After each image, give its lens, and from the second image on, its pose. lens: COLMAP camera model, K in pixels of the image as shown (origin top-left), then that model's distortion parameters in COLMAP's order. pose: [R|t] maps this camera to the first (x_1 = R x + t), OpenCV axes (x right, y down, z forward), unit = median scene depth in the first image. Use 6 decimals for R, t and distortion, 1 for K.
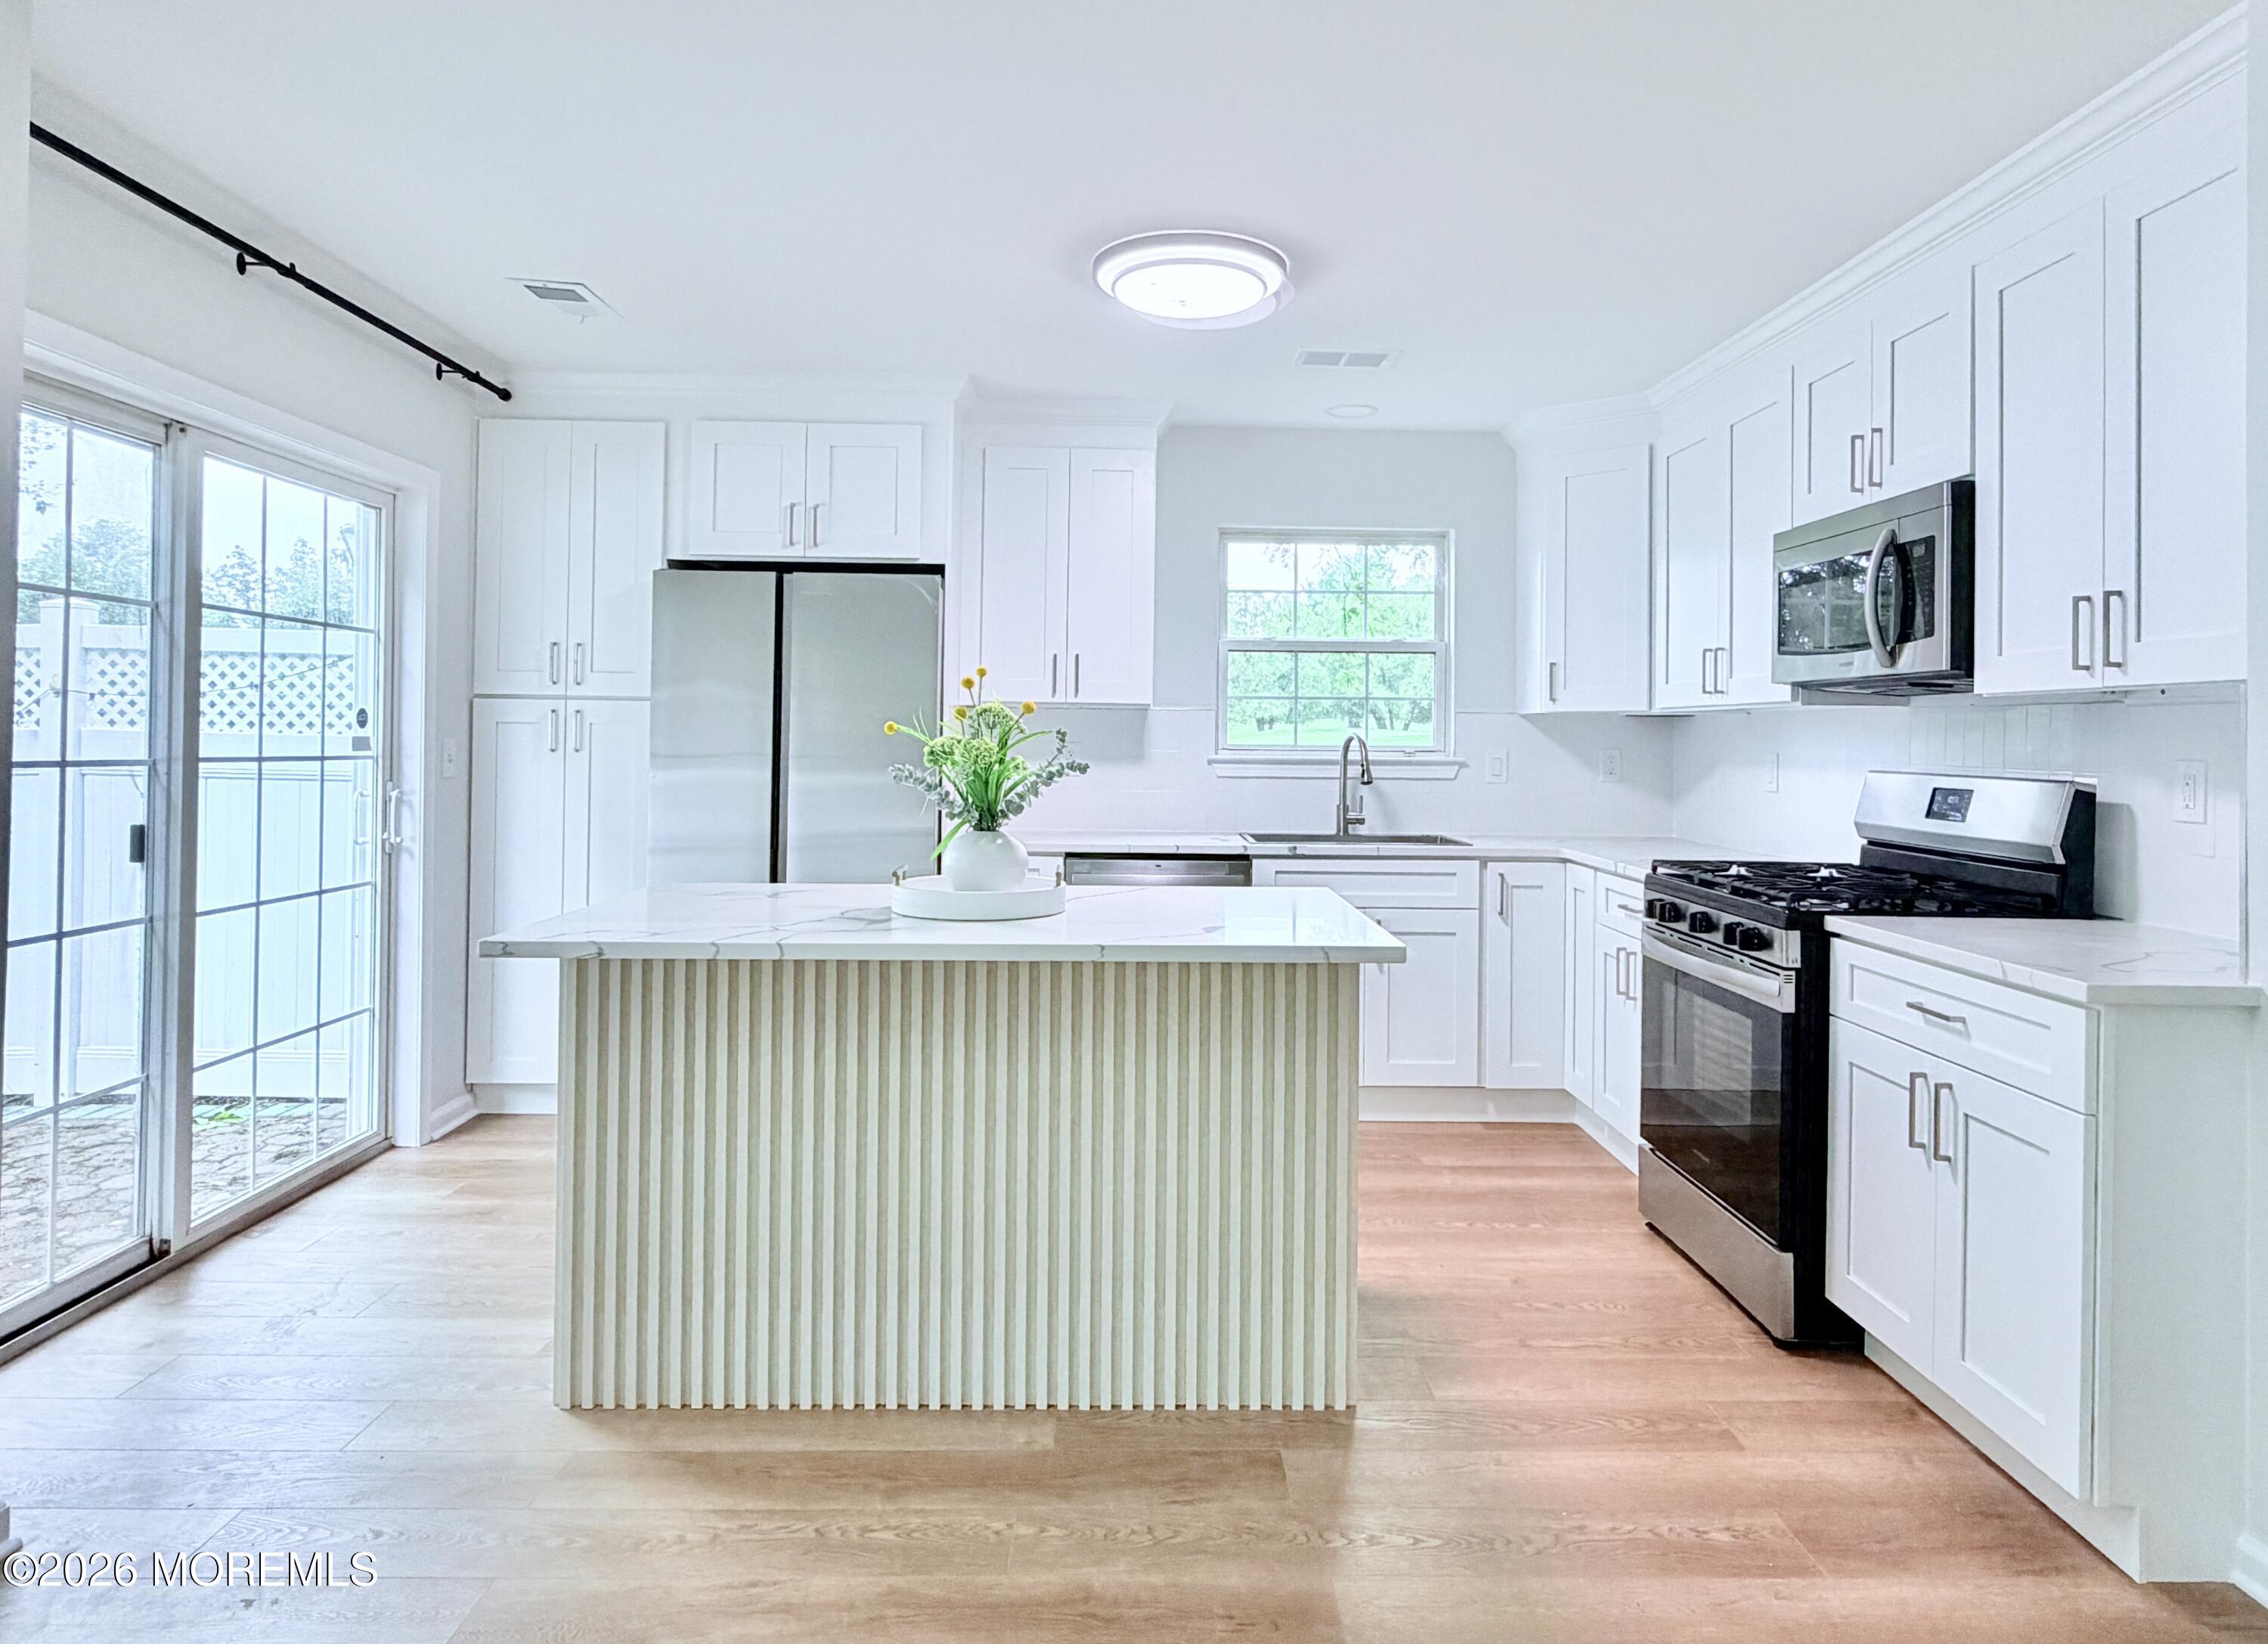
lens RADIAL K [[1297.2, 0, 1222.9], [0, 1297.2, 722.0], [0, 0, 1]] dist [0.004360, 0.001824]
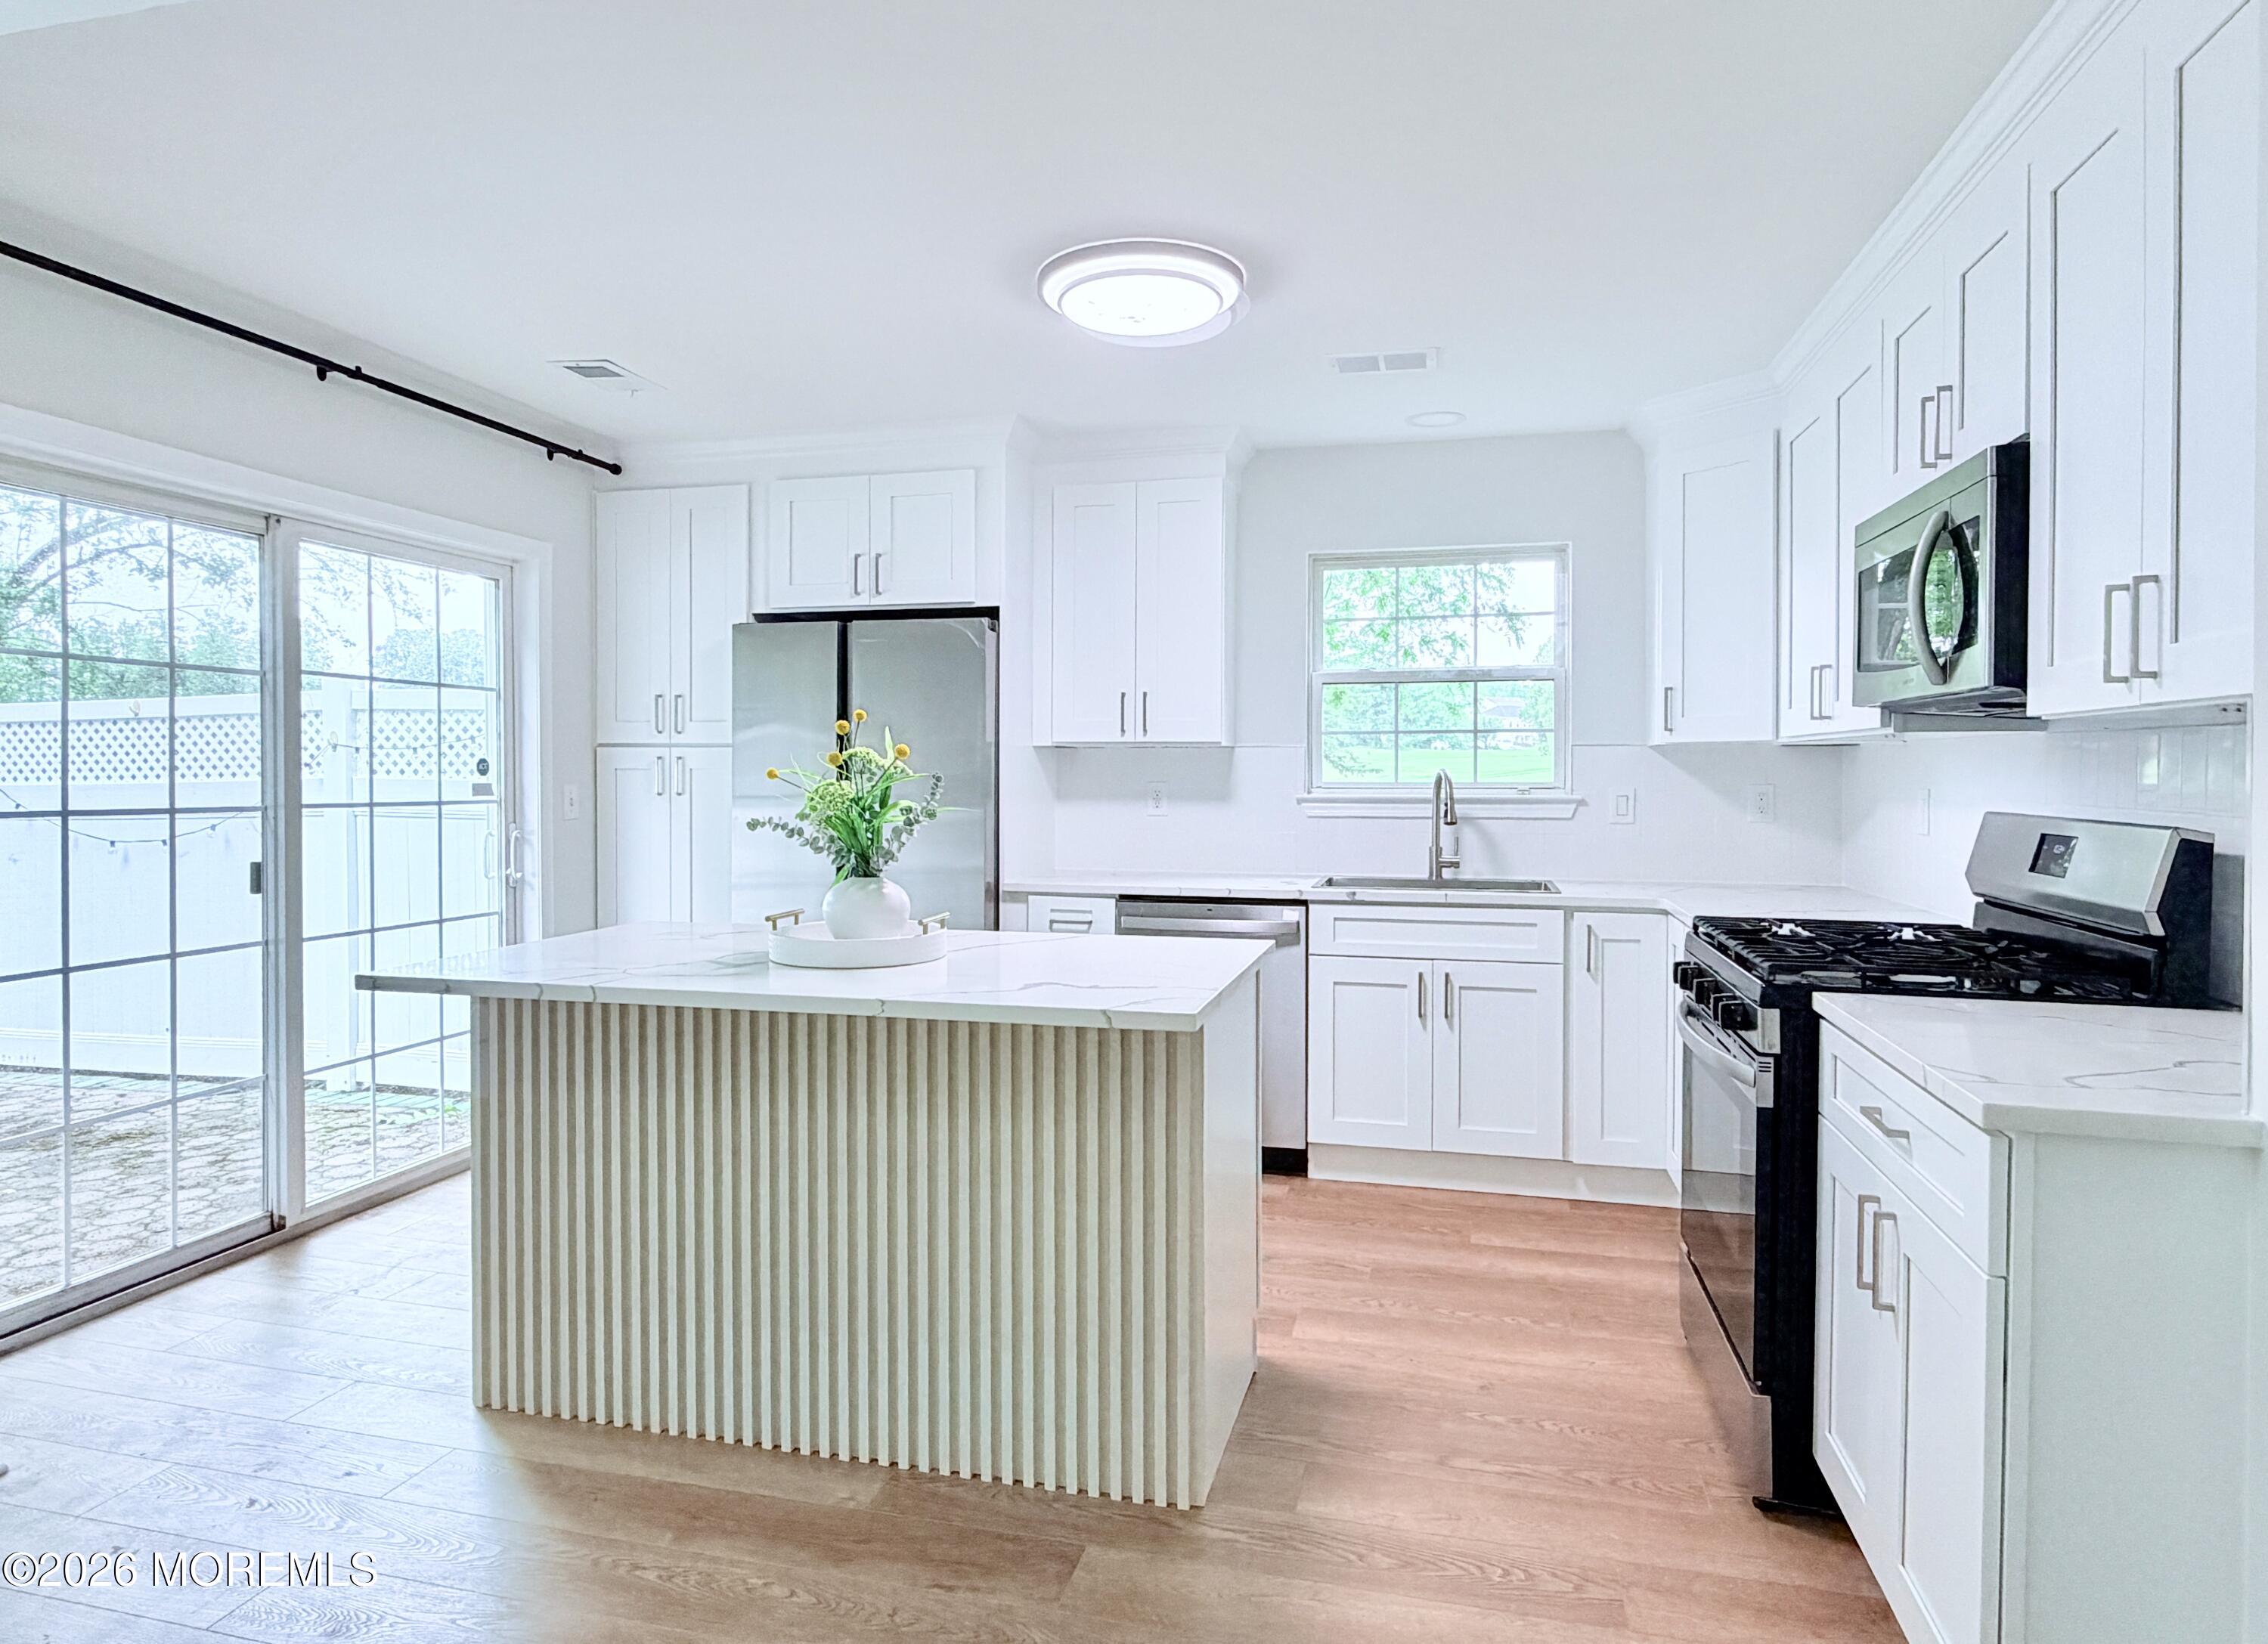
lens RADIAL K [[1296.9, 0, 1185.7], [0, 1296.9, 780.9], [0, 0, 1]] dist [0.004360, 0.001824]
pose [[0.962607, -0.008210, -0.270779, 0.279698], [0.013393, 0.999761, 0.017297, -0.002591], [0.270572, -0.020277, 0.962486, 0.100268]]
